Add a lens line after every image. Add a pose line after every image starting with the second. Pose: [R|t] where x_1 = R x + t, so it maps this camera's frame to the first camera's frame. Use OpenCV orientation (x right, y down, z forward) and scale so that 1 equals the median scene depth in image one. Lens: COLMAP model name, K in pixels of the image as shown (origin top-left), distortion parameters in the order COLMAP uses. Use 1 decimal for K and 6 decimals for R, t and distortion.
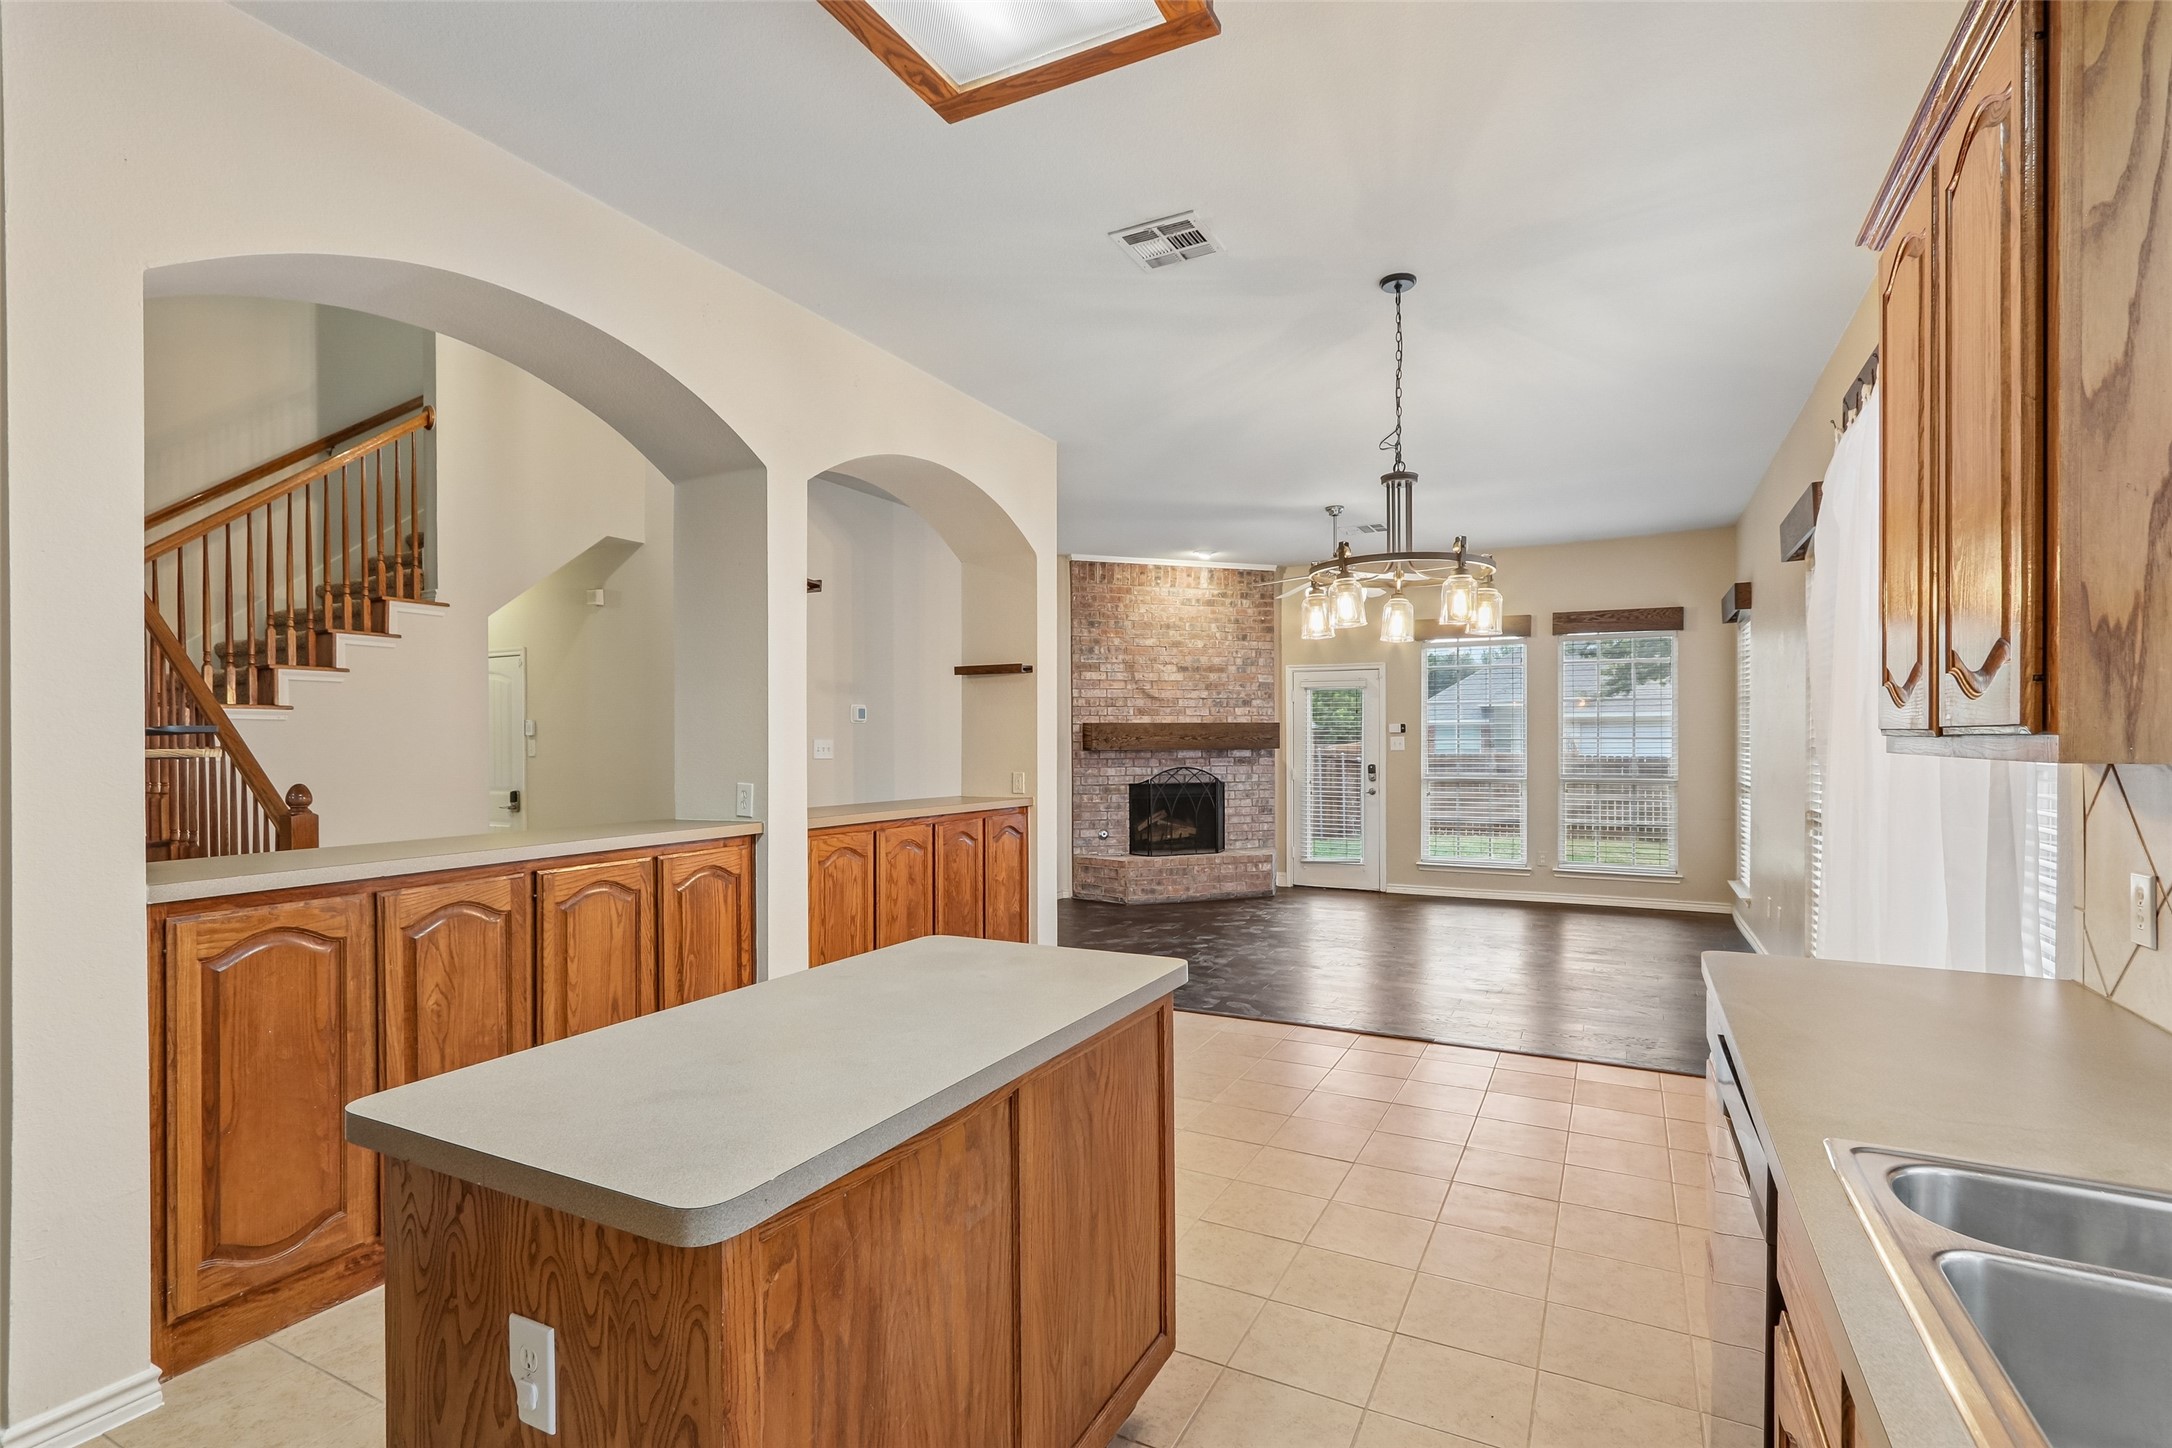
lens RADIAL K [[1009.8, 0, 1090.4], [0, 1009.8, 740.1], [0, 0, 1]] dist [-0.006600, 0.005030]
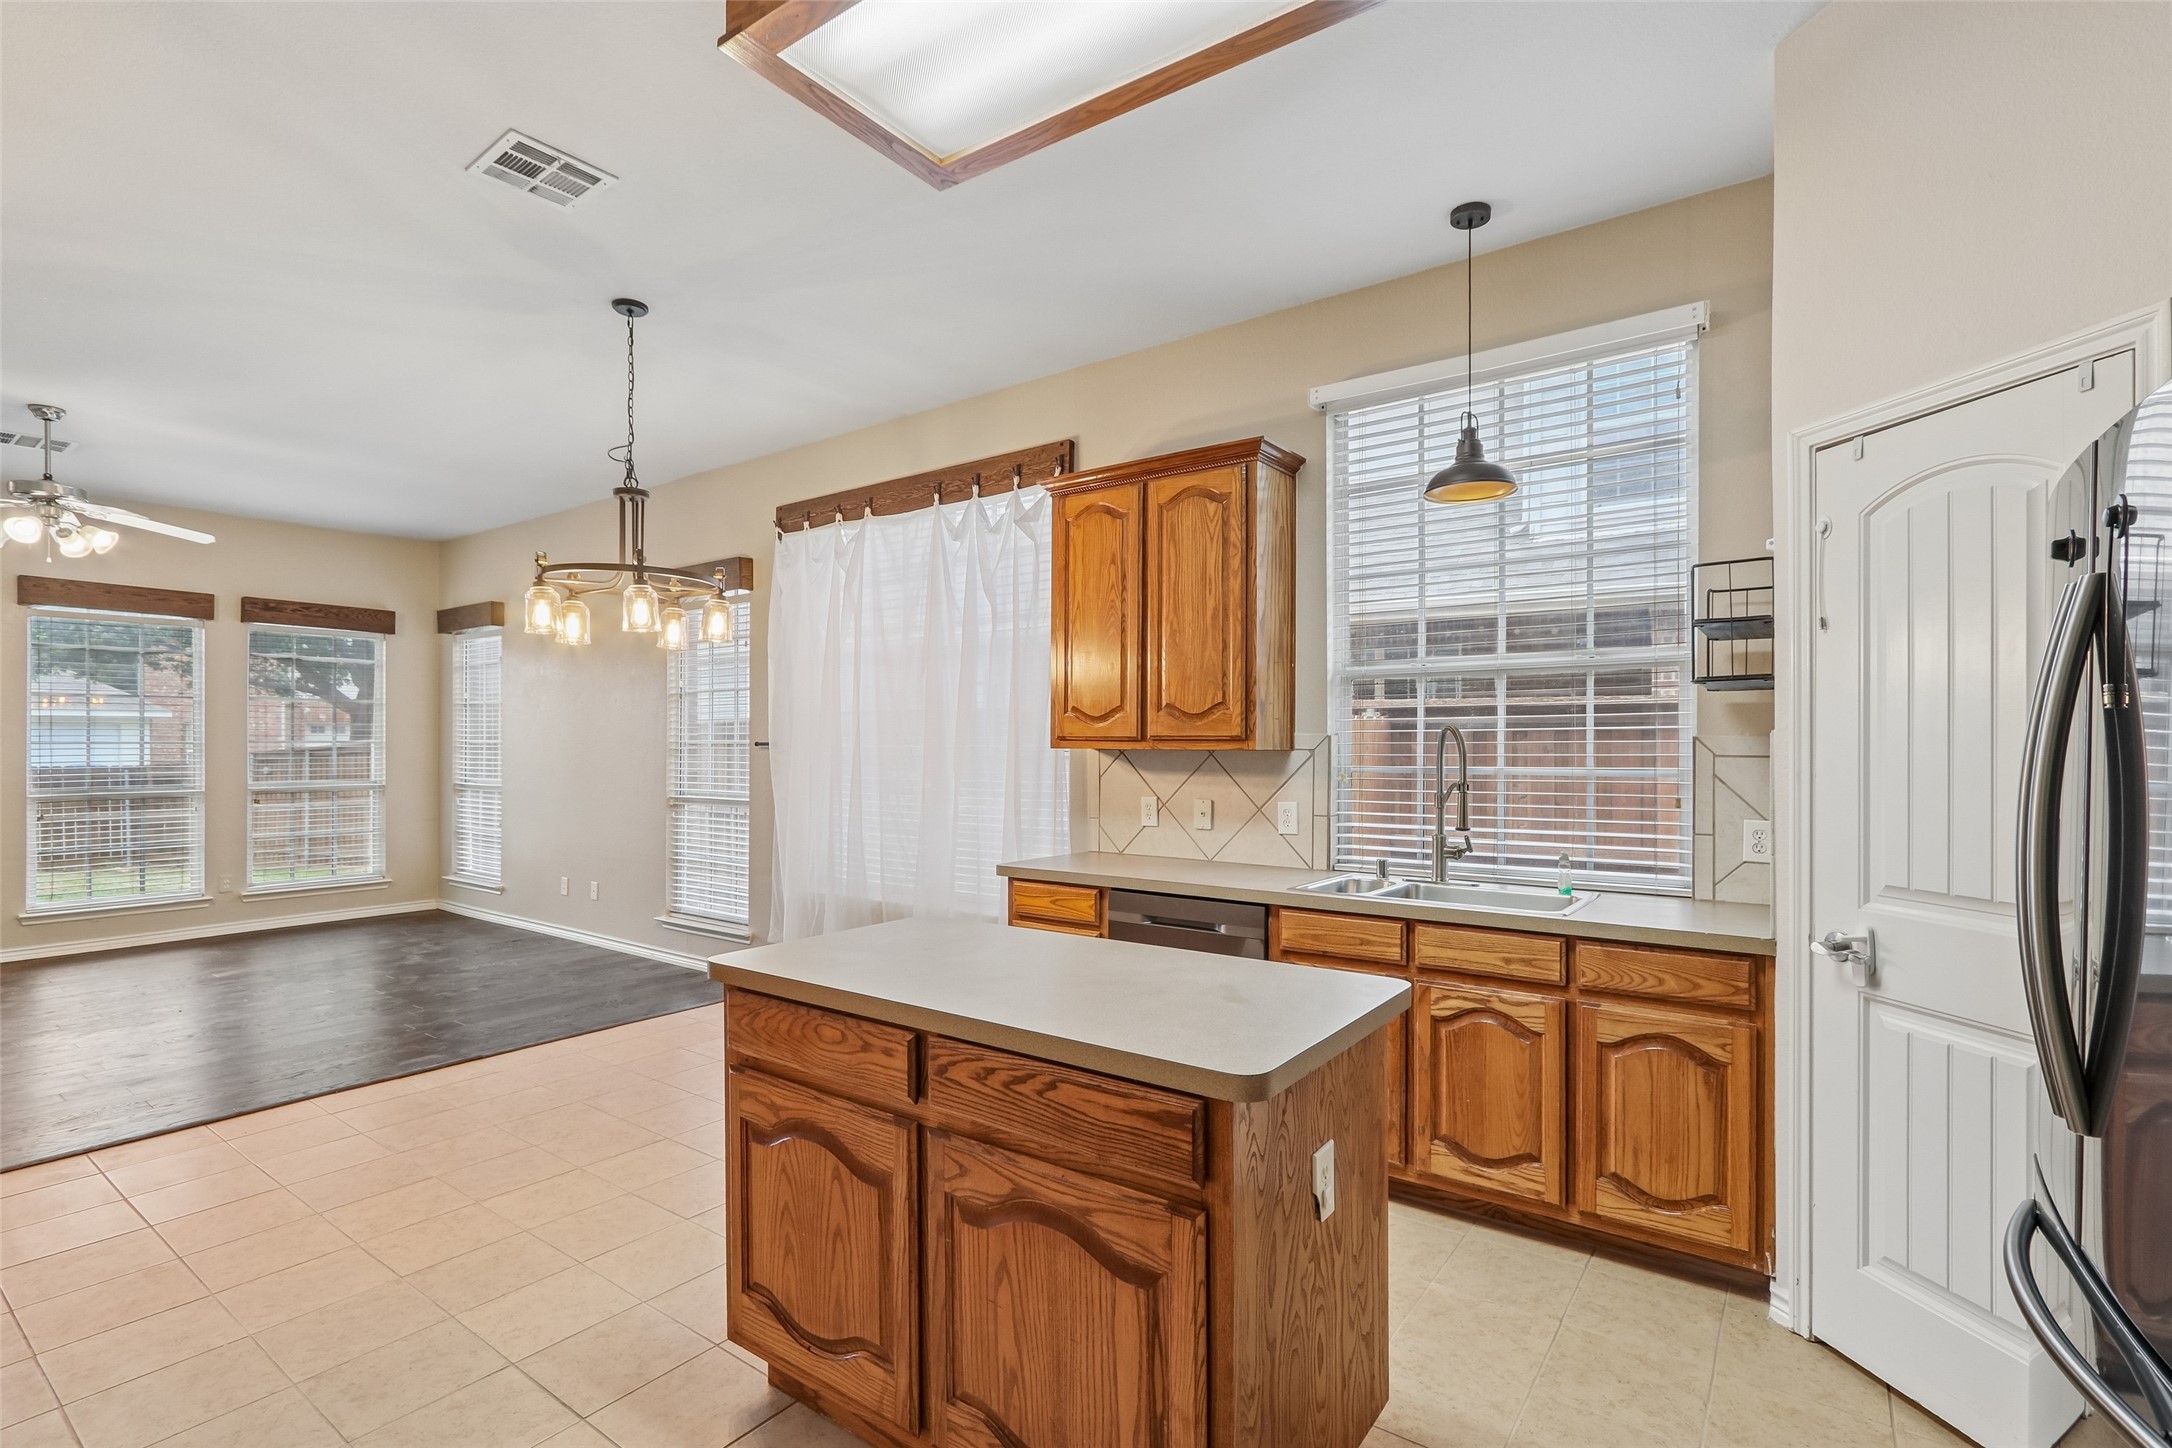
lens RADIAL K [[1009.8, 0, 1088.1], [0, 1009.8, 742.3], [0, 0, 1]] dist [-0.006600, 0.005030]
pose [[0.154152, 0.002853, 0.988043, -0.263795], [0.001821, 0.999993, -0.003172, 0.002421], [-0.988045, 0.002289, 0.154146, 0.147230]]
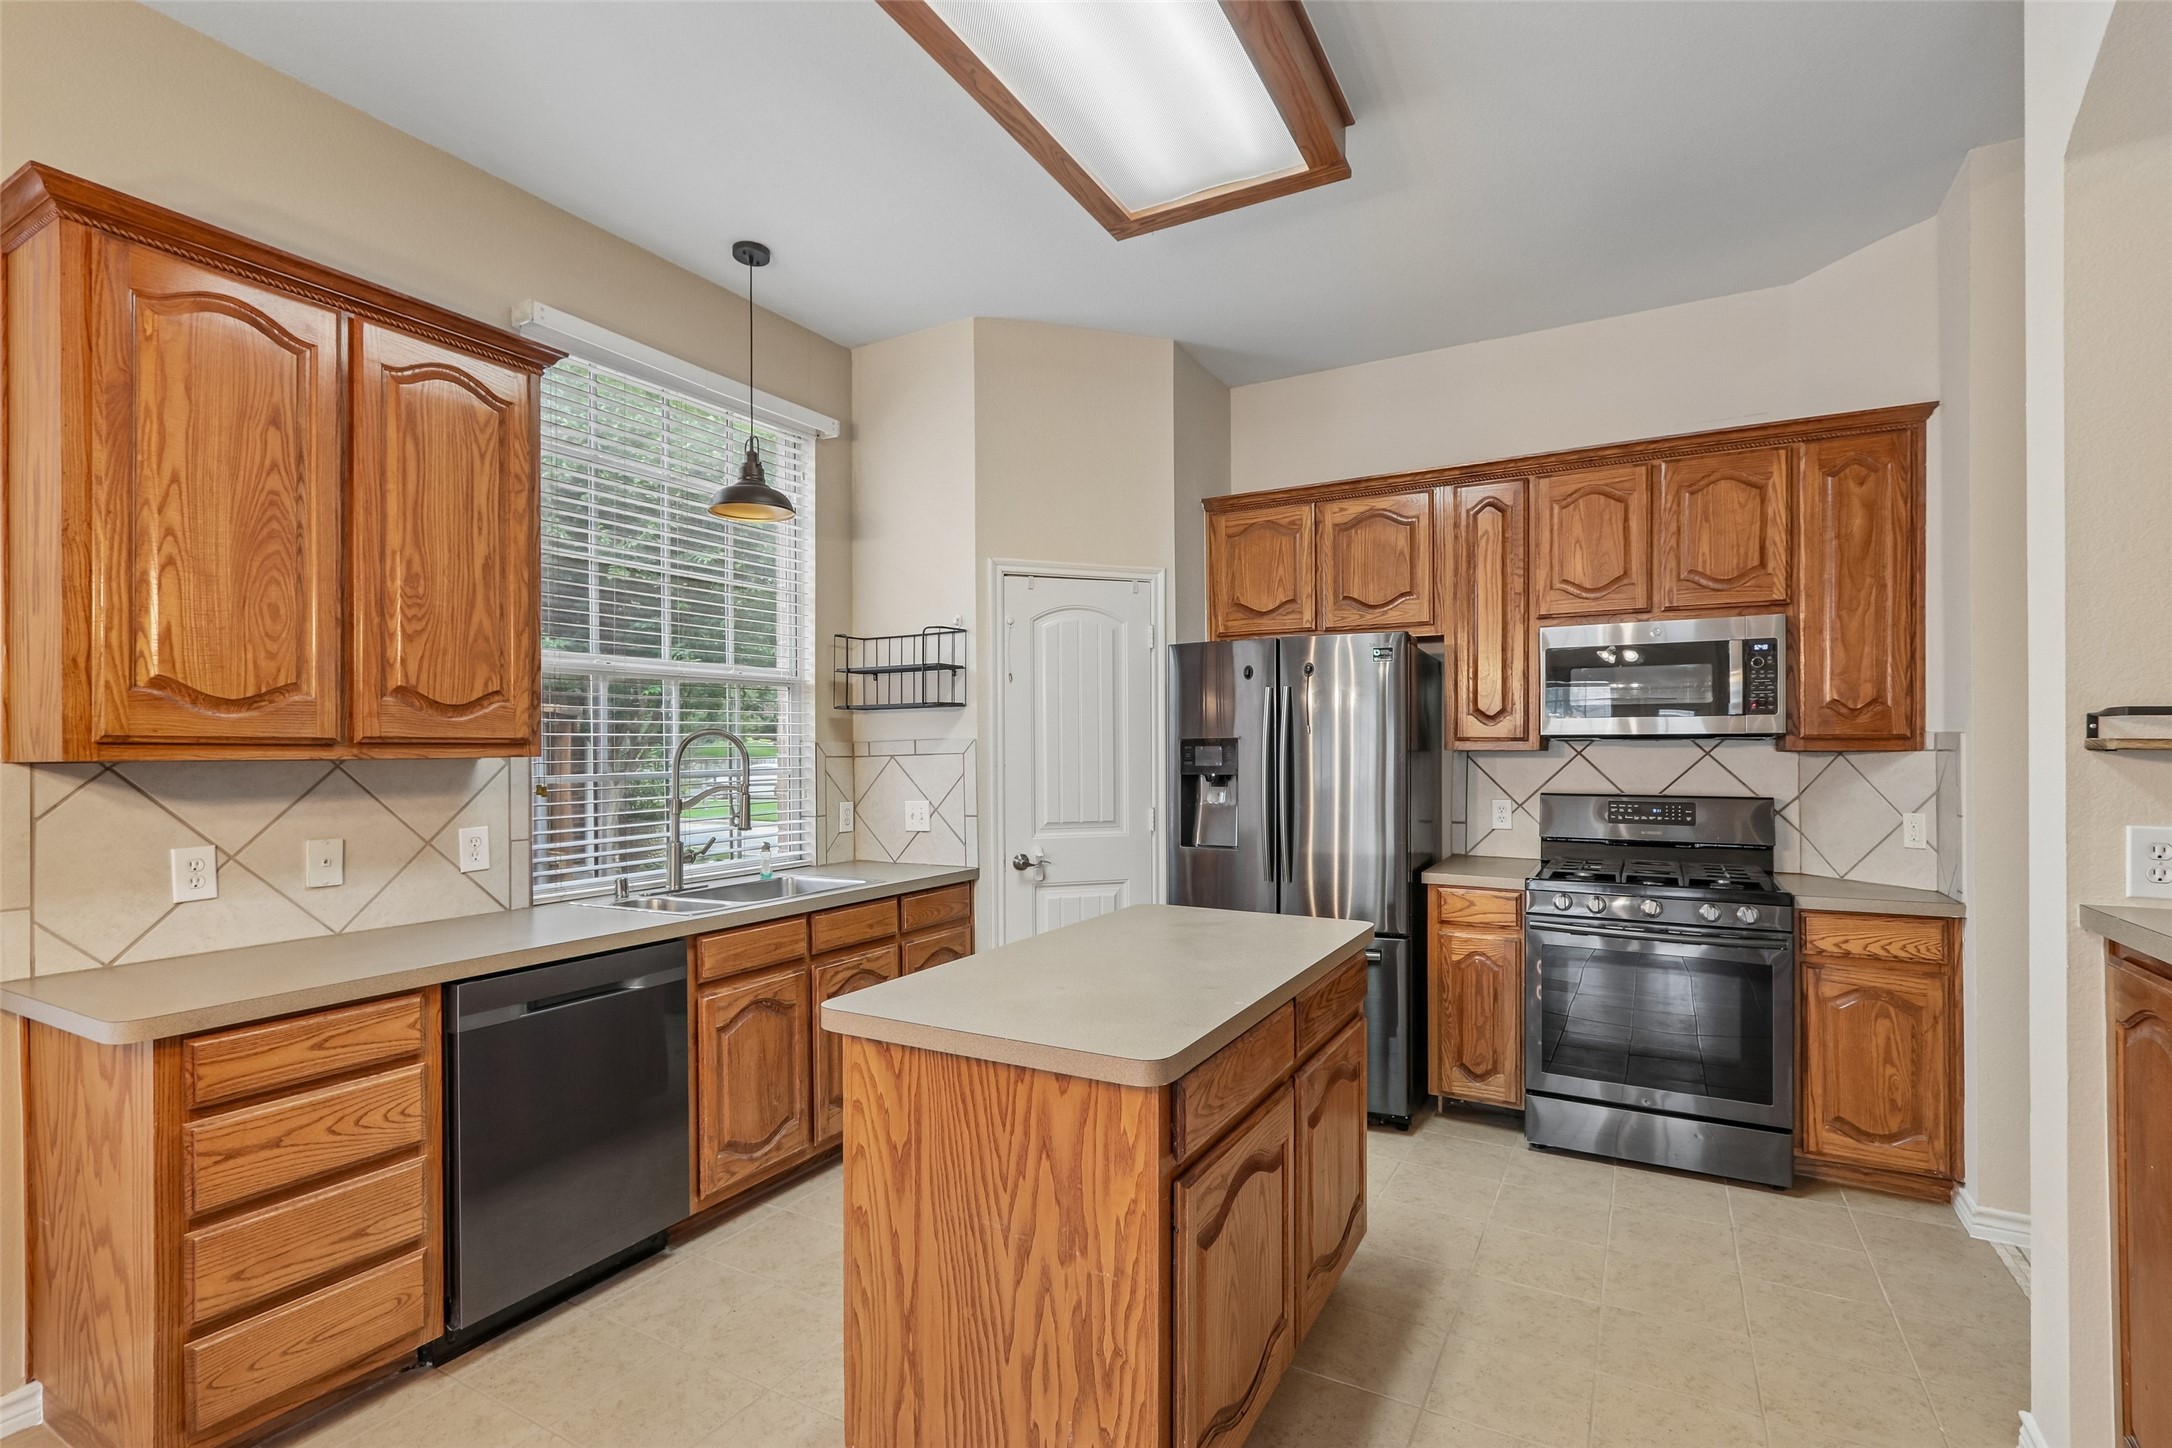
lens RADIAL K [[1009.8, 0, 1094.0], [0, 1009.8, 745.0], [0, 0, 1]] dist [-0.006600, 0.005030]
pose [[-0.999525, 0.007618, 0.029860, -0.035616], [0.007627, 0.999971, 0.000185, 0.001861], [-0.029858, 0.000413, -0.999554, 0.438159]]
